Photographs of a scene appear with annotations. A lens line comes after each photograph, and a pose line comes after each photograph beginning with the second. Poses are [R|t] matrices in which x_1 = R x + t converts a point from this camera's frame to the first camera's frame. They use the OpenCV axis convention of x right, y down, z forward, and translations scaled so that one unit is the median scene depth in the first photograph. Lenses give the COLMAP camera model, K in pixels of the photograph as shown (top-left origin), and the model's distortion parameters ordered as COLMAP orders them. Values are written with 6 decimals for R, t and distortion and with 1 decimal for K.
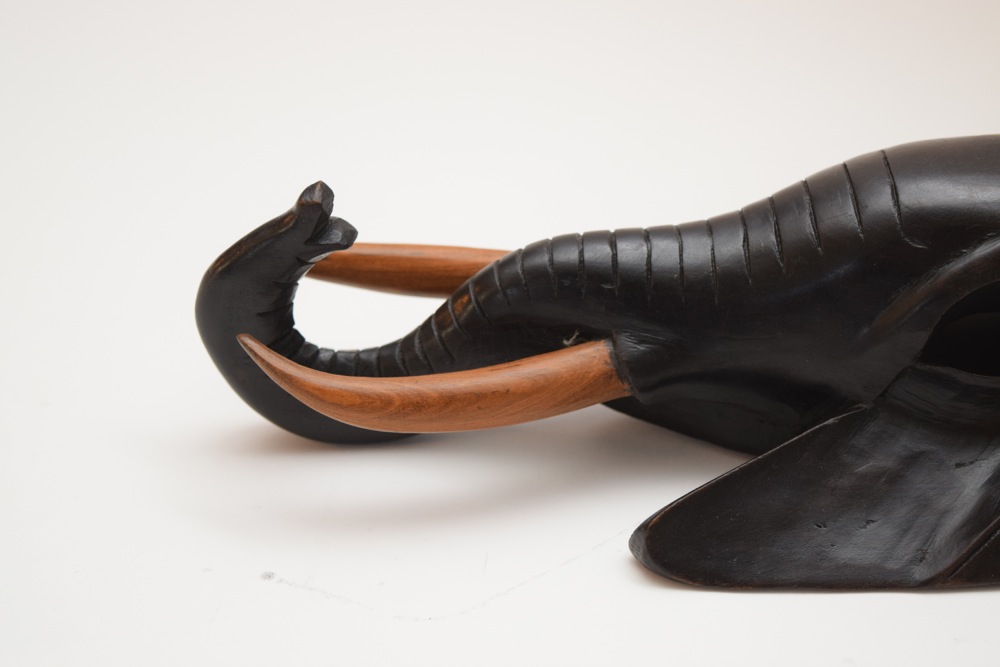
lens RADIAL K [[1958.7, 0, 501.1], [0, 1958.7, 329.9], [0, 0, 1]] dist [0.091957, 0.000000]
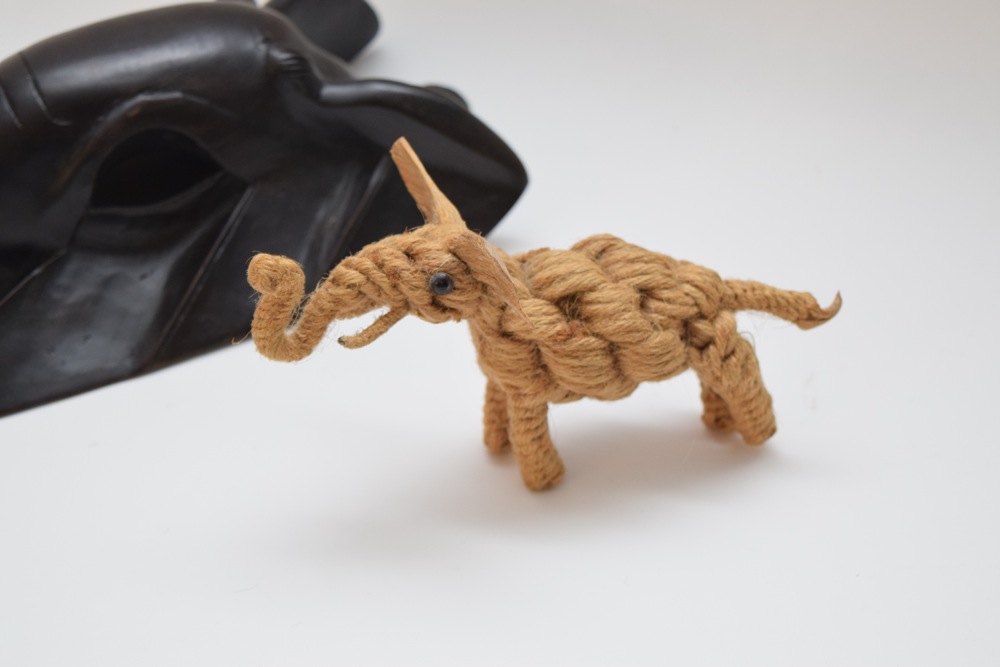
lens RADIAL K [[1958.7, 0, 495.3], [0, 1958.7, 332.7], [0, 0, 1]] dist [0.091957, 0.000000]
pose [[0.906272, -0.276407, 0.319797, 0.016552], [0.235574, 0.958458, 0.160821, -0.051296], [-0.350964, -0.070412, 0.933738, -0.310210]]
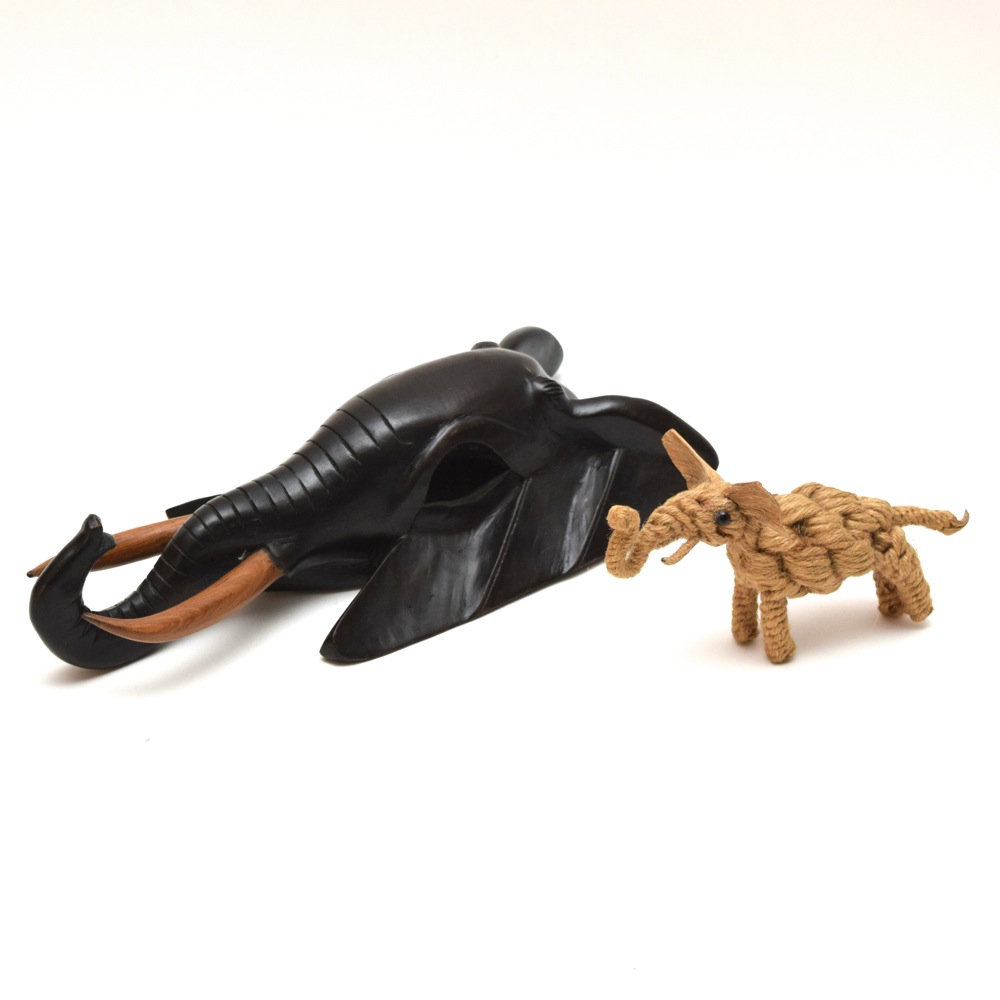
lens RADIAL K [[3374.6, 0, 503.3], [0, 3374.6, 498.9], [0, 0, 1]] dist [0.039775, 0.000000]
pose [[0.836809, -0.315097, 0.447733, -1.101249], [0.307696, 0.947081, 0.091438, -0.246905], [-0.452851, 0.061250, 0.889480, -1.767794]]
